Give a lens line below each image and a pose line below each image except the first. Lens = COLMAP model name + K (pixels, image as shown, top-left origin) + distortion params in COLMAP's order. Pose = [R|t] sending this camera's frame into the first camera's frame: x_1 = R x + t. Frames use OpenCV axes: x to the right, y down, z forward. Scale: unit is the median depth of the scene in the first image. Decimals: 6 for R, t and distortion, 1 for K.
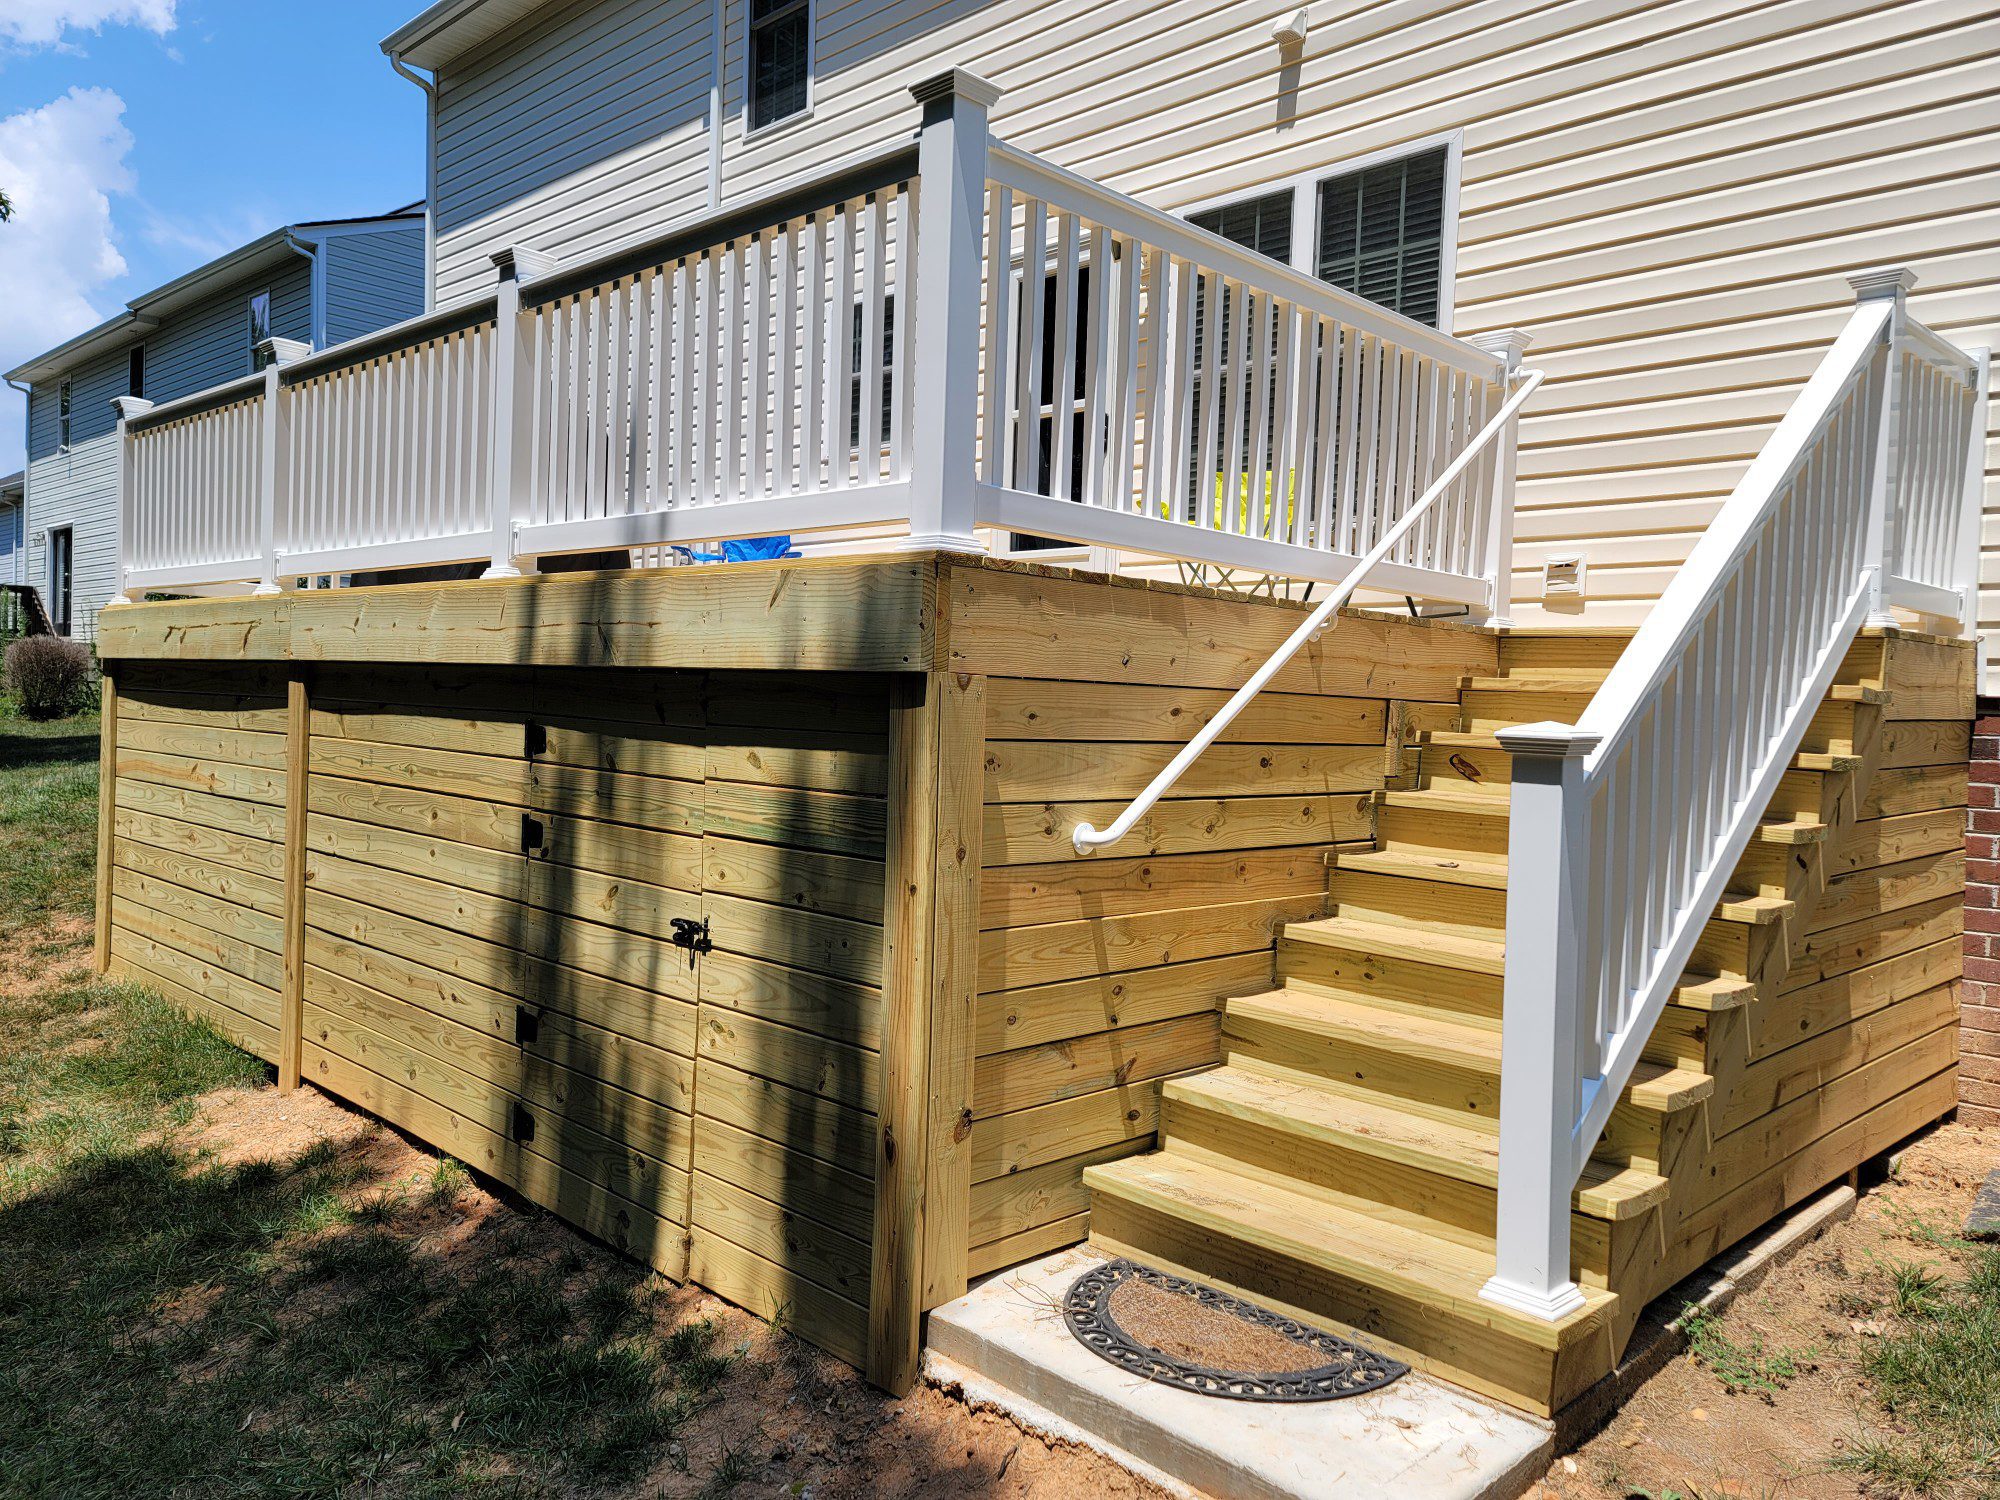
lens RADIAL K [[1487.4, 0, 1001.0], [0, 1487.4, 750.6], [0, 0, 1]] dist [0.005260, 0.000796]
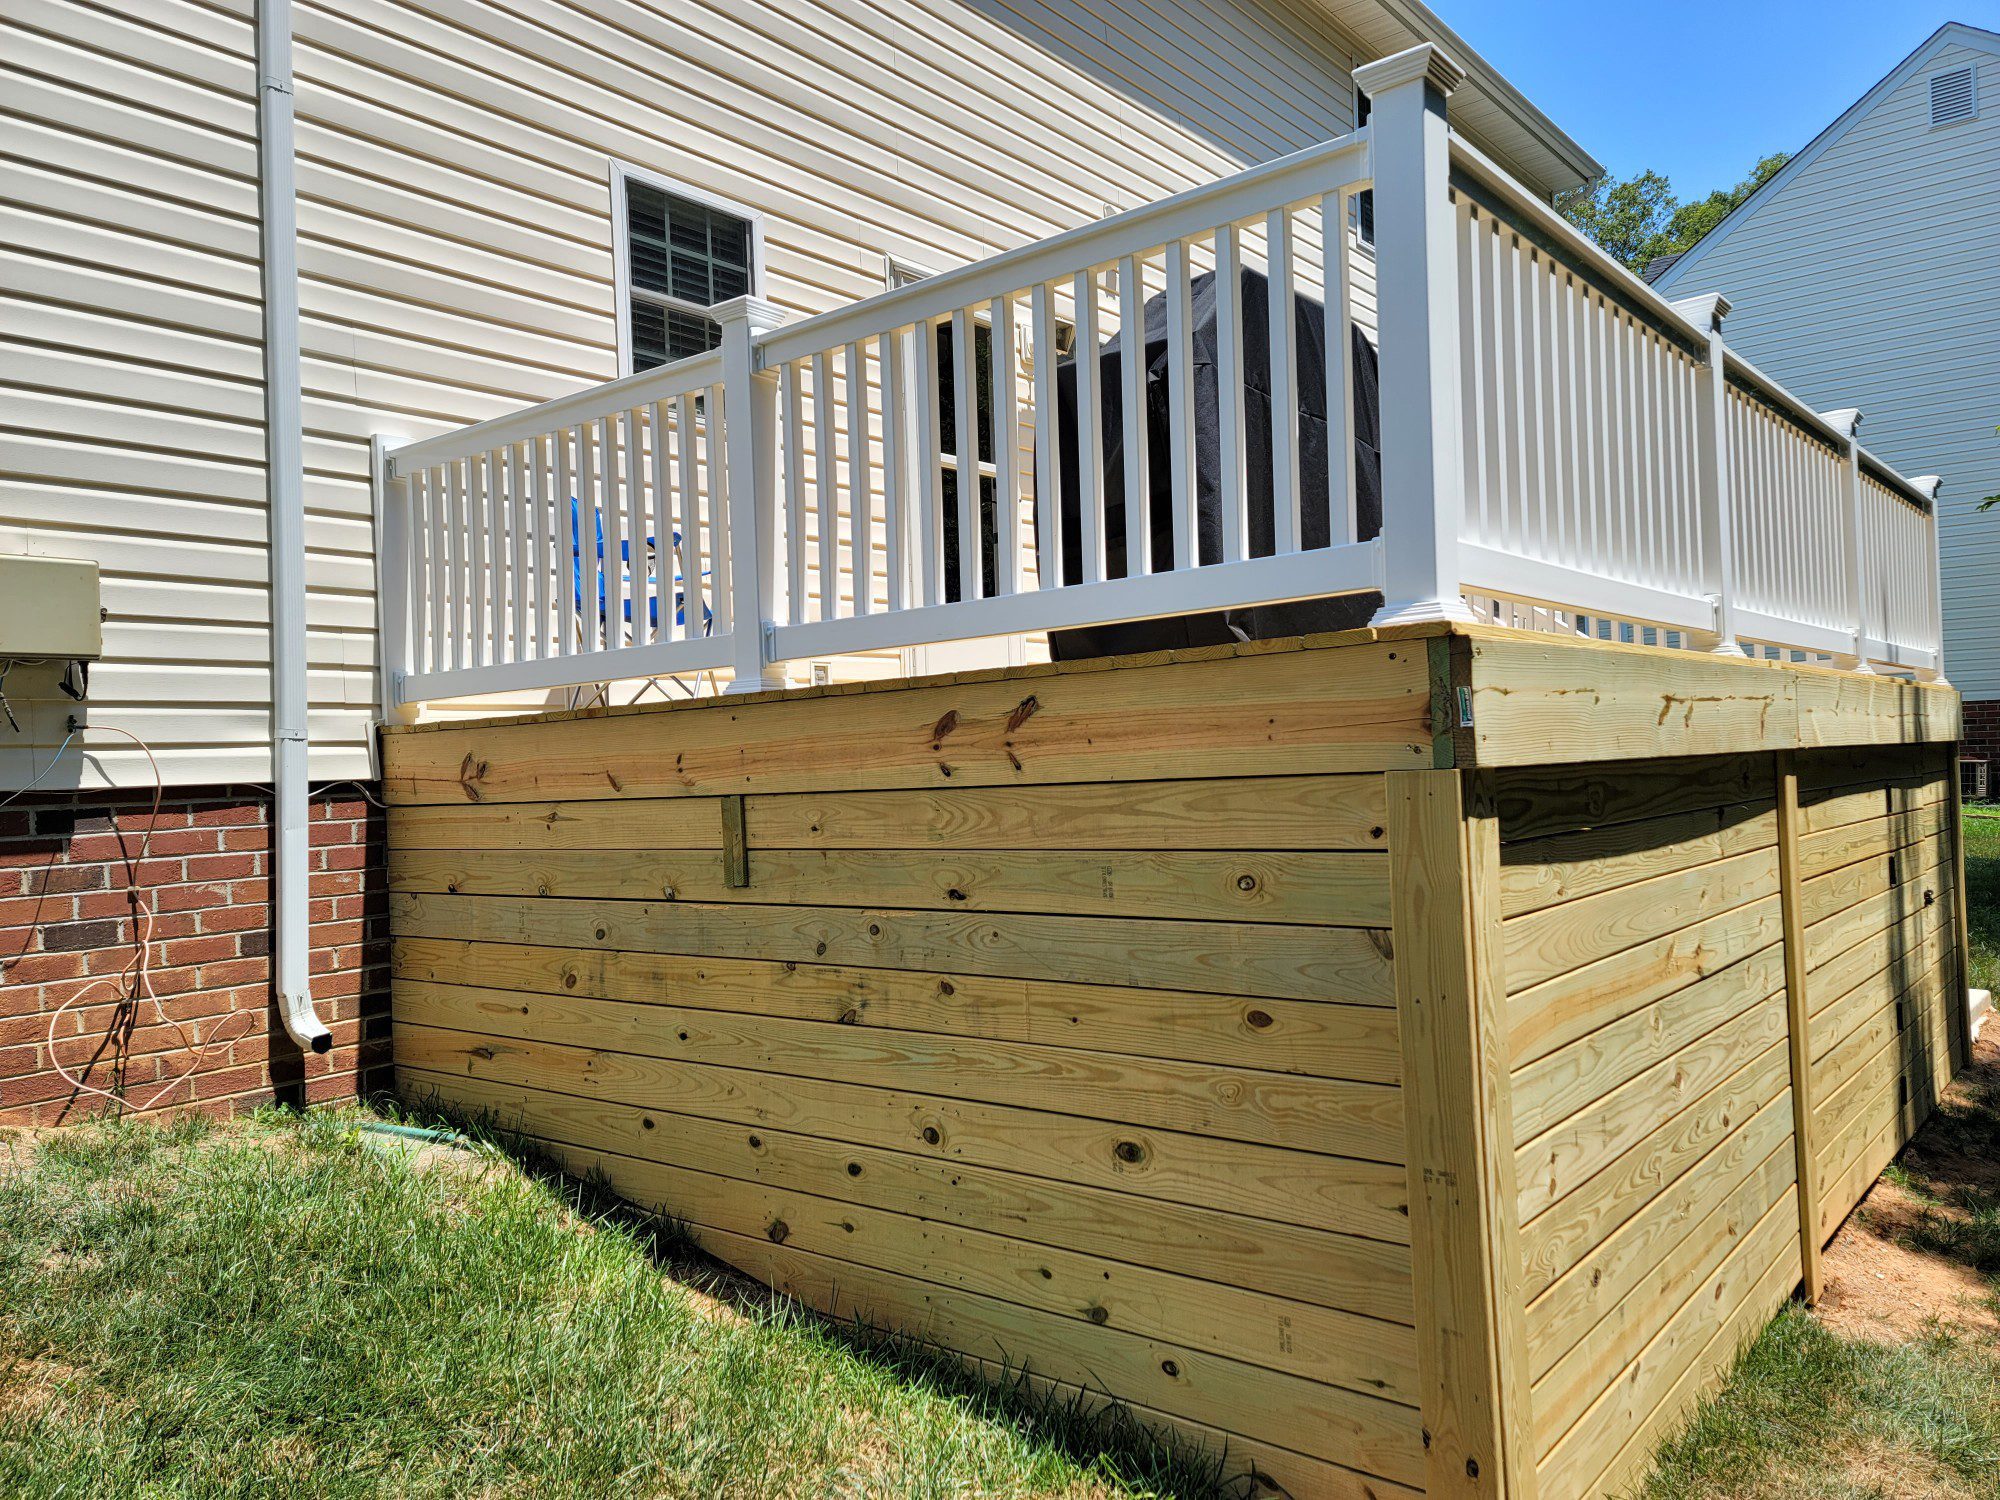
lens RADIAL K [[1487.4, 0, 1001.1], [0, 1487.4, 747.3], [0, 0, 1]] dist [0.005260, 0.000796]
pose [[-0.090182, -0.020535, 0.995714, -1.043051], [0.062149, 0.997723, 0.026205, -0.091787], [-0.993984, 0.064246, -0.088701, 1.261064]]
